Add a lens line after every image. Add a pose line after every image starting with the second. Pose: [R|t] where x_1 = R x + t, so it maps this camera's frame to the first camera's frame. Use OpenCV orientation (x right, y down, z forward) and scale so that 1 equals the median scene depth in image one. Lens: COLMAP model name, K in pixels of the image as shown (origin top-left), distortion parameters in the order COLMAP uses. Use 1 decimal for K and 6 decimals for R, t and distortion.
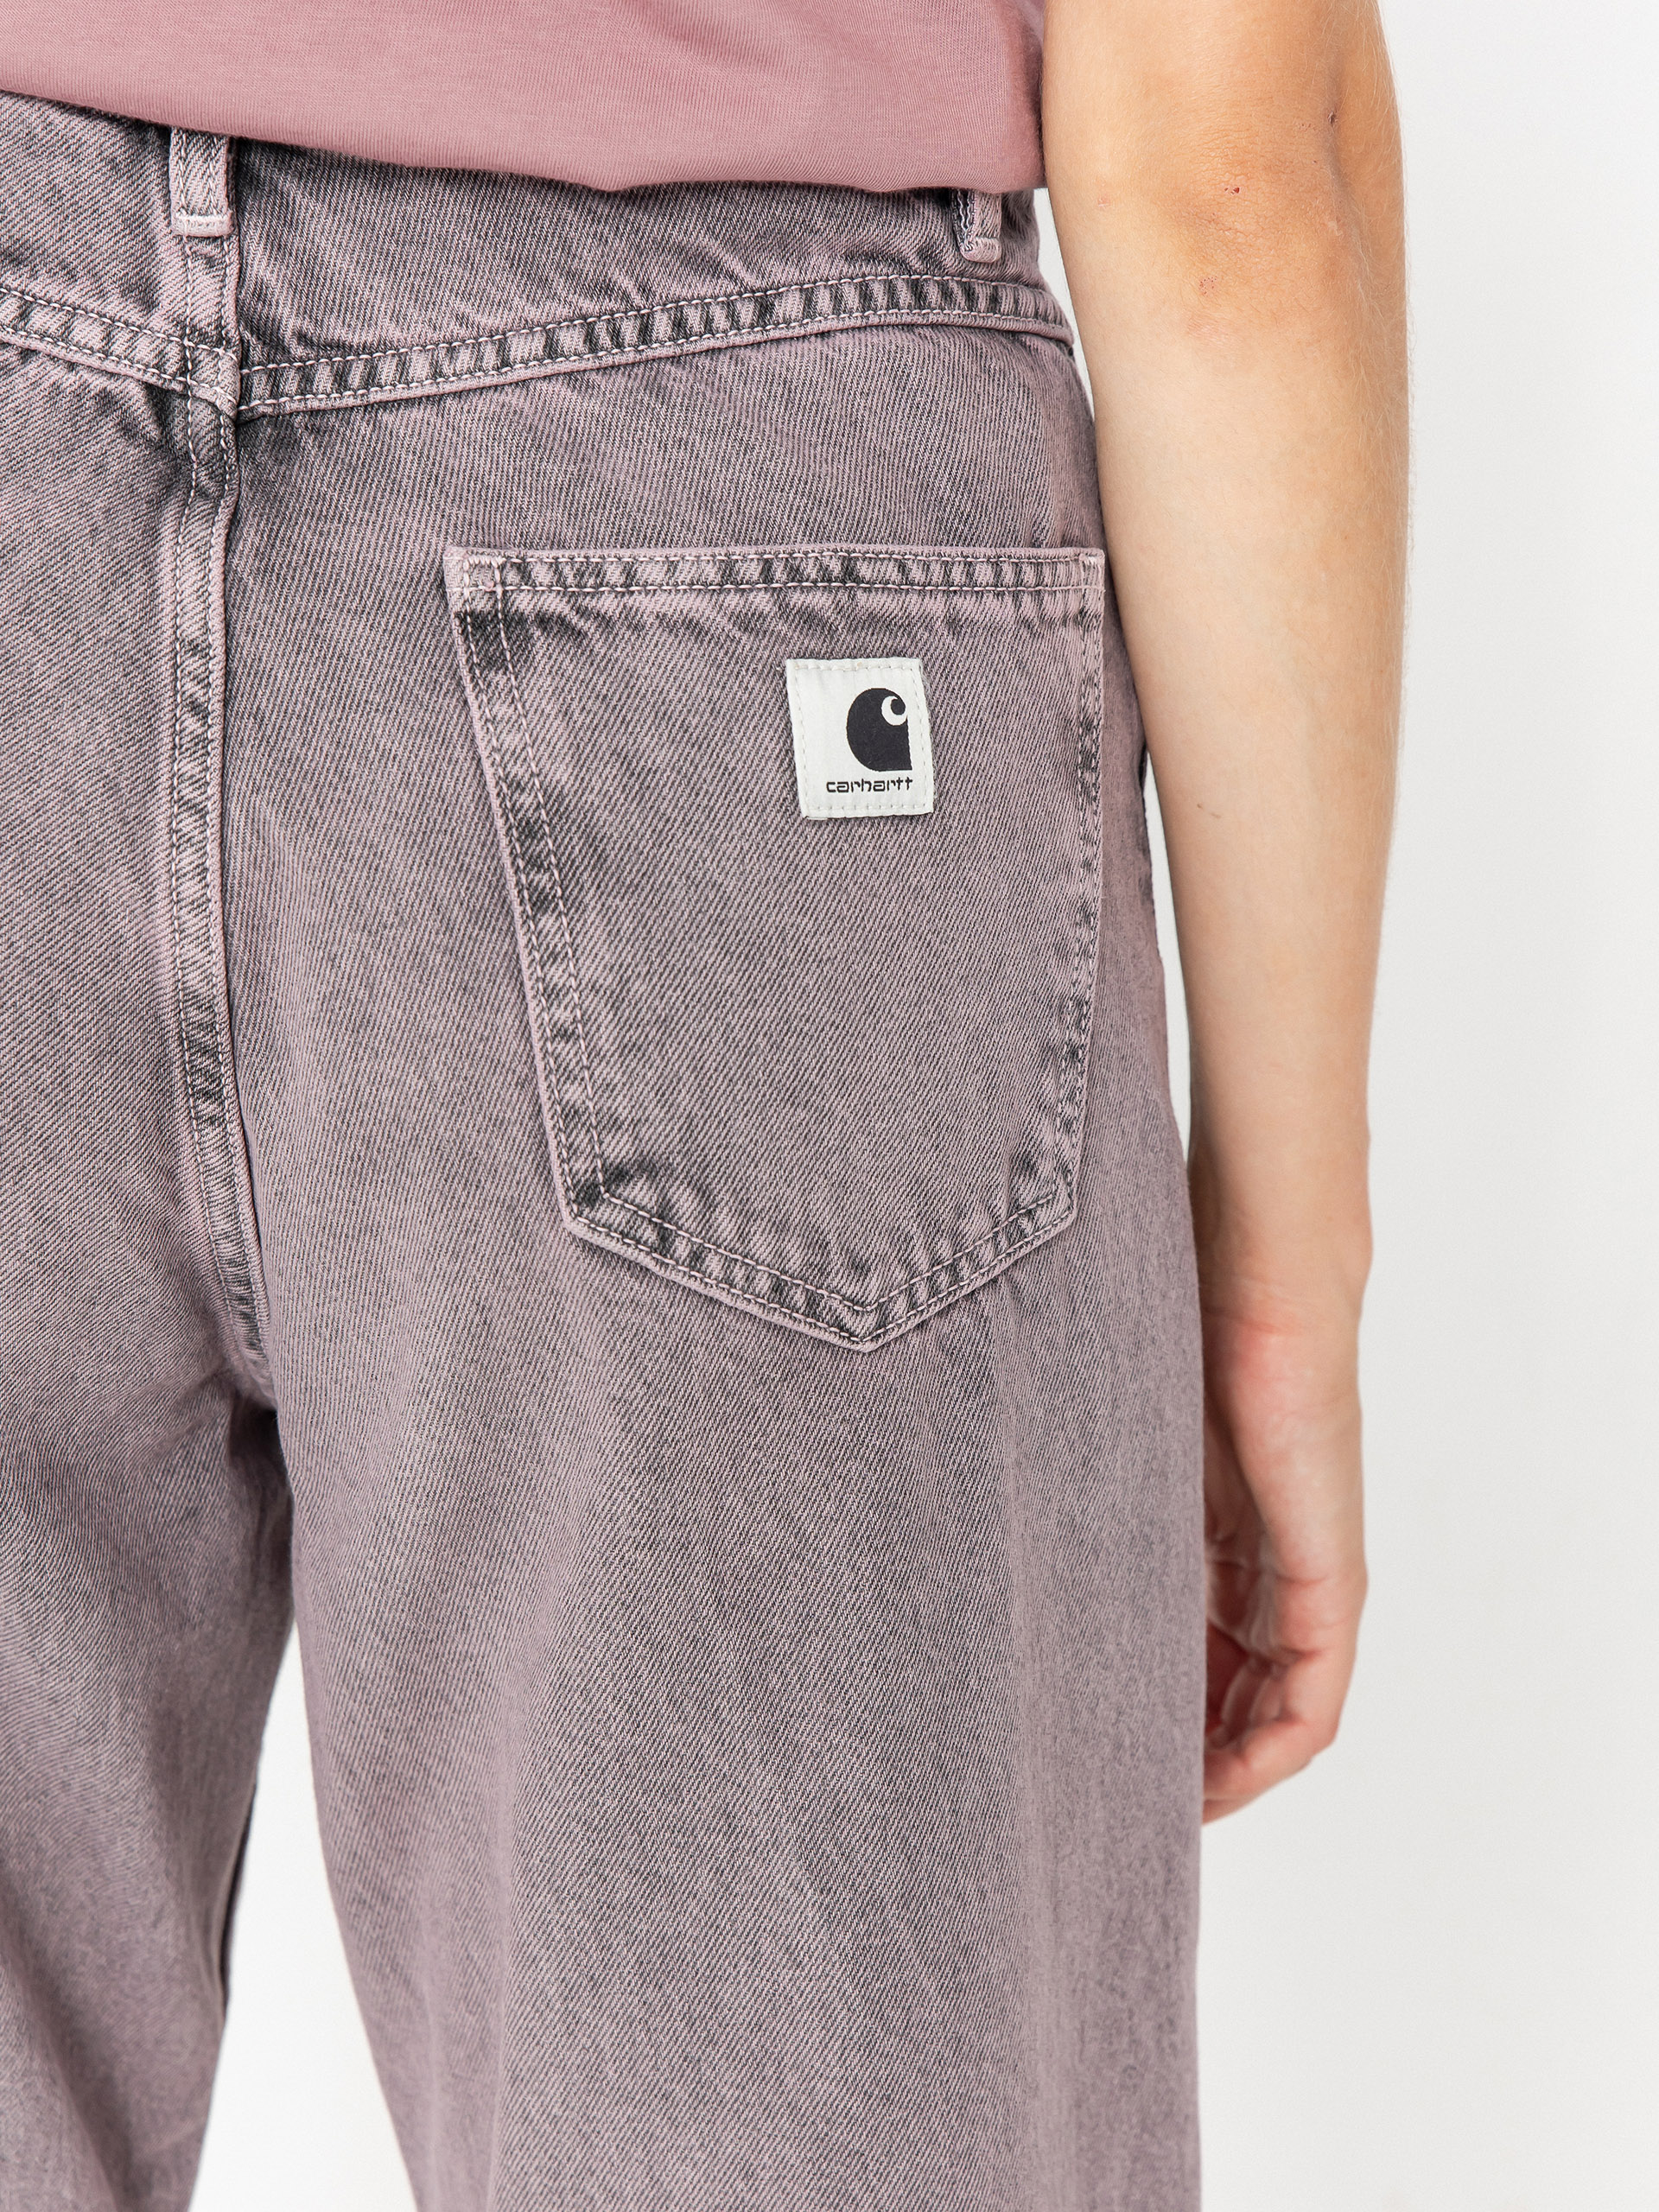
lens RADIAL K [[4505.6, 0, 829.5], [0, 4505.6, 1106.0], [0, 0, 1]] dist [-0.052681, -0.017439]
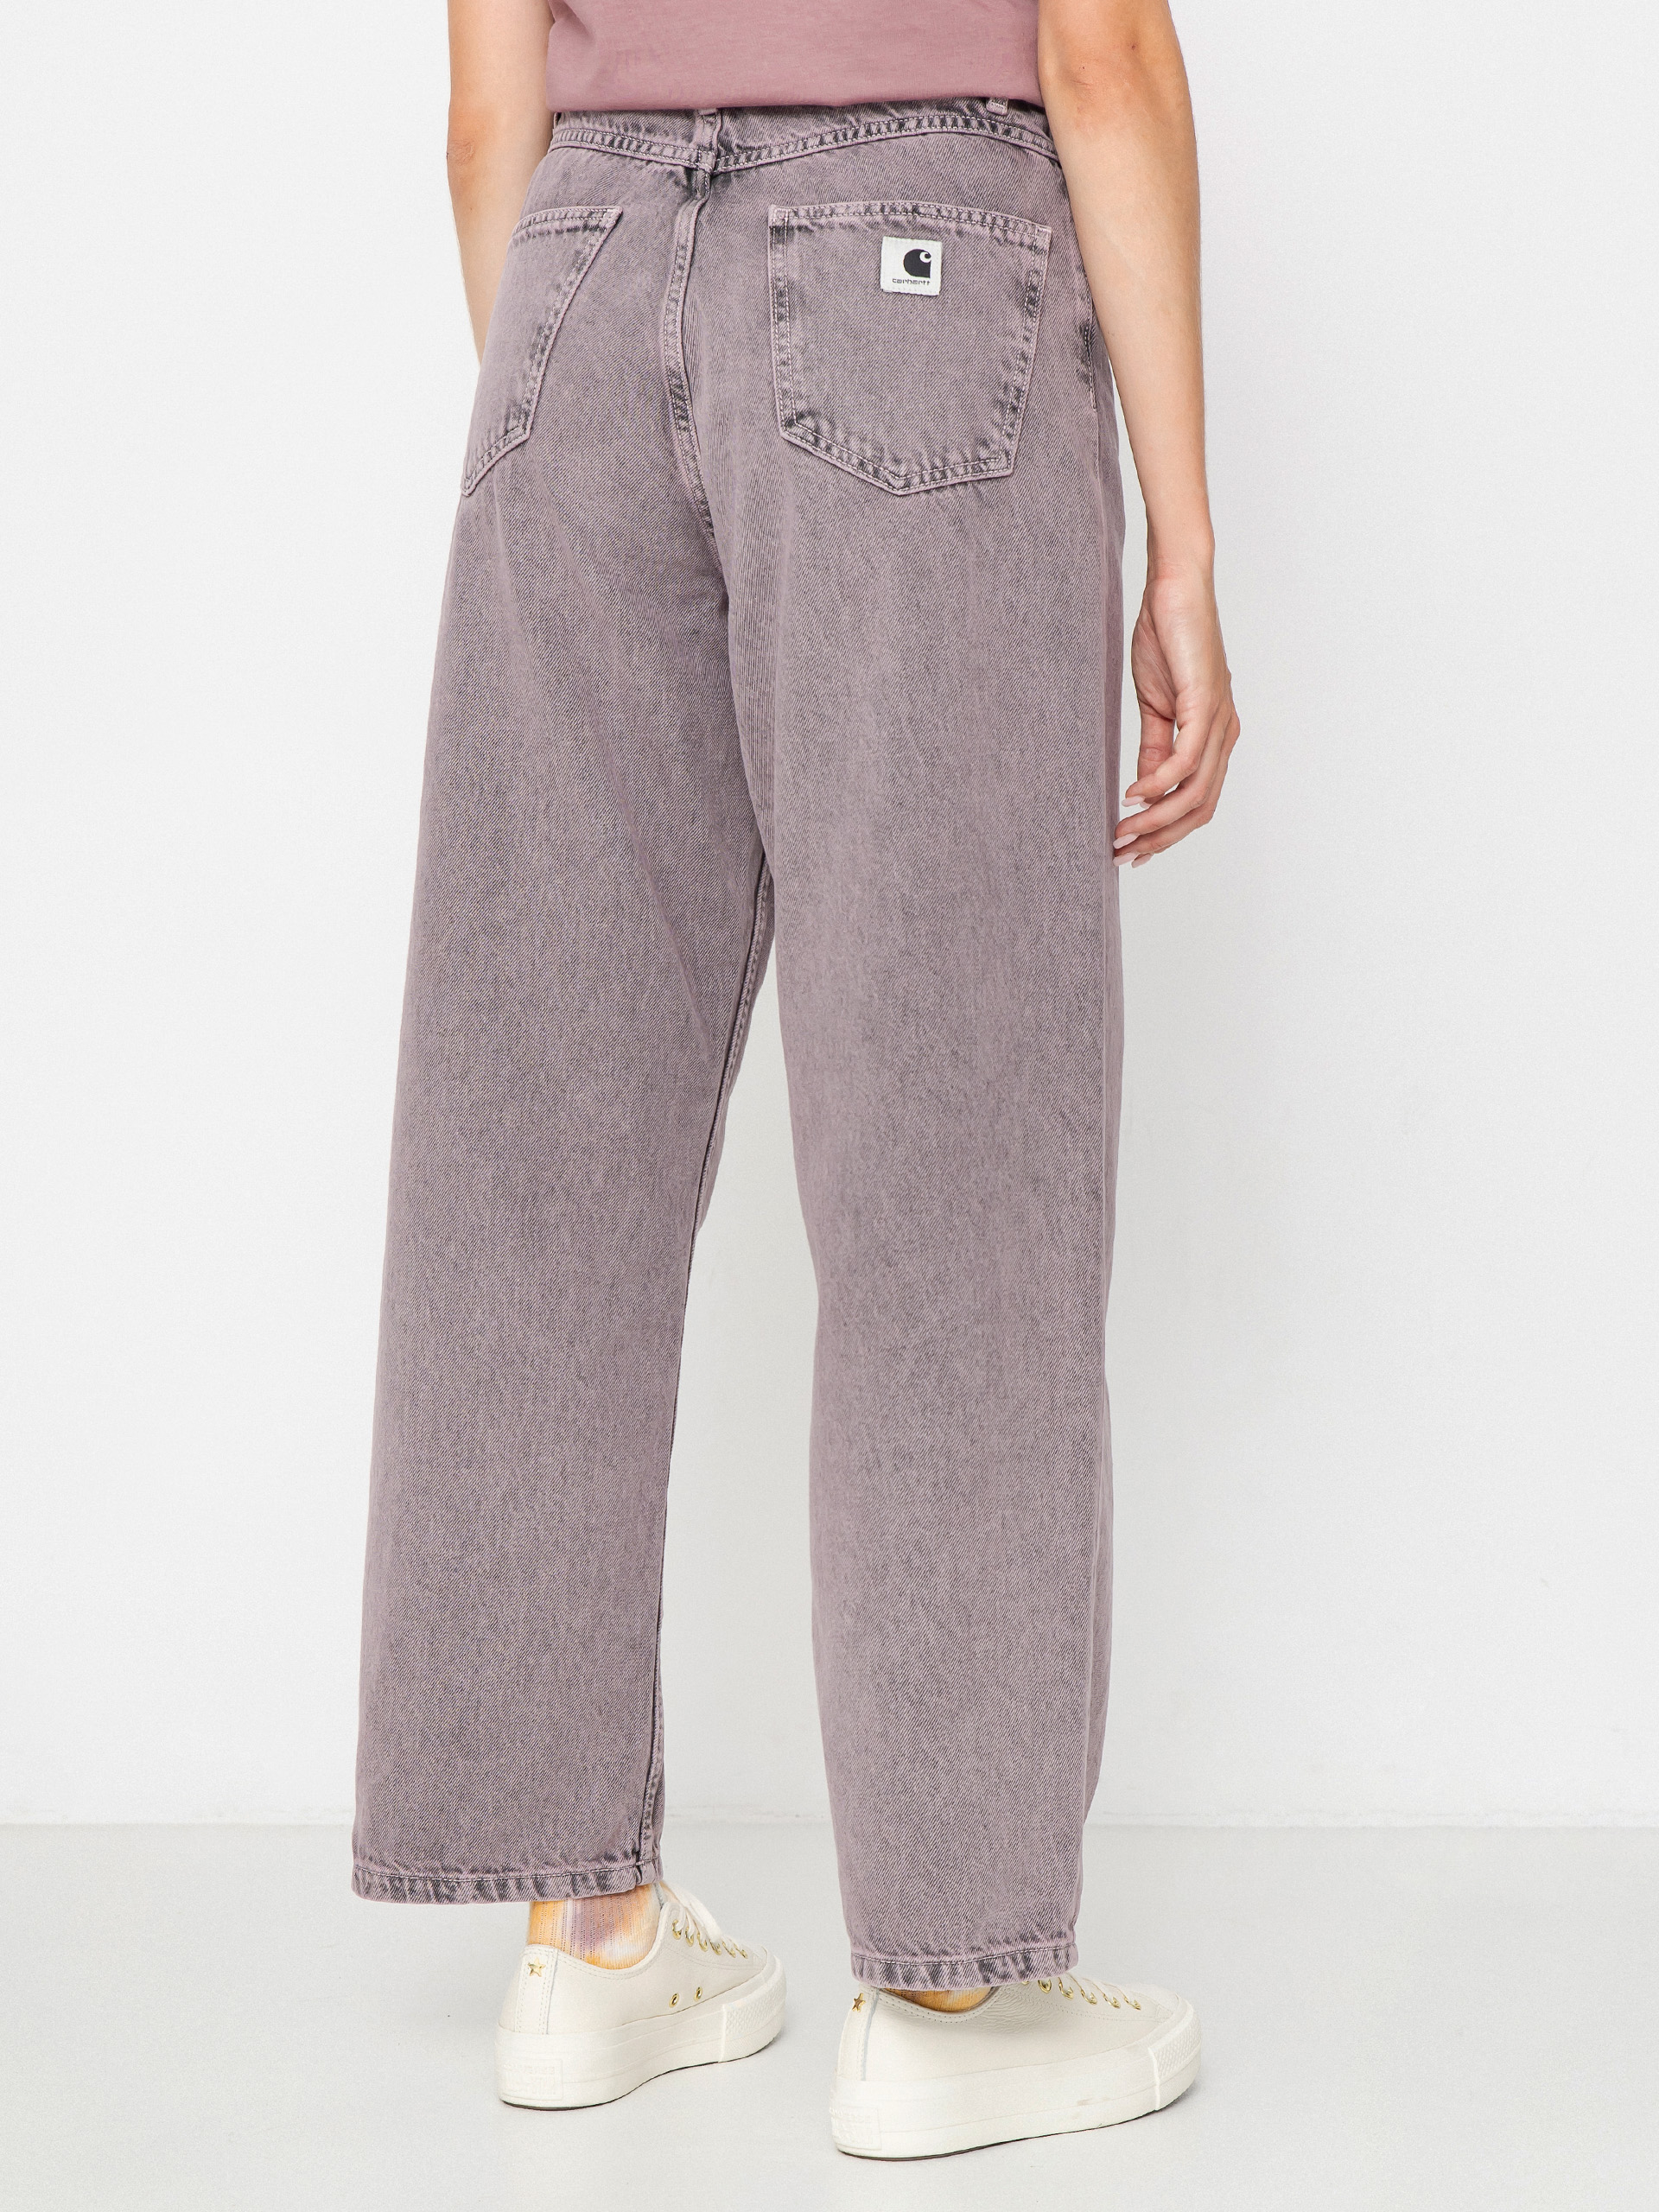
lens RADIAL K [[4171.2, 0, 829.5], [0, 4171.2, 1106.0], [0, 0, 1]] dist [0.006566, 0.016539]
pose [[0.908159, 0.005042, -0.418594, 0.992147], [-0.108131, 0.968820, -0.222924, 0.948165], [0.404419, 0.247714, 0.880388, -1.055084]]
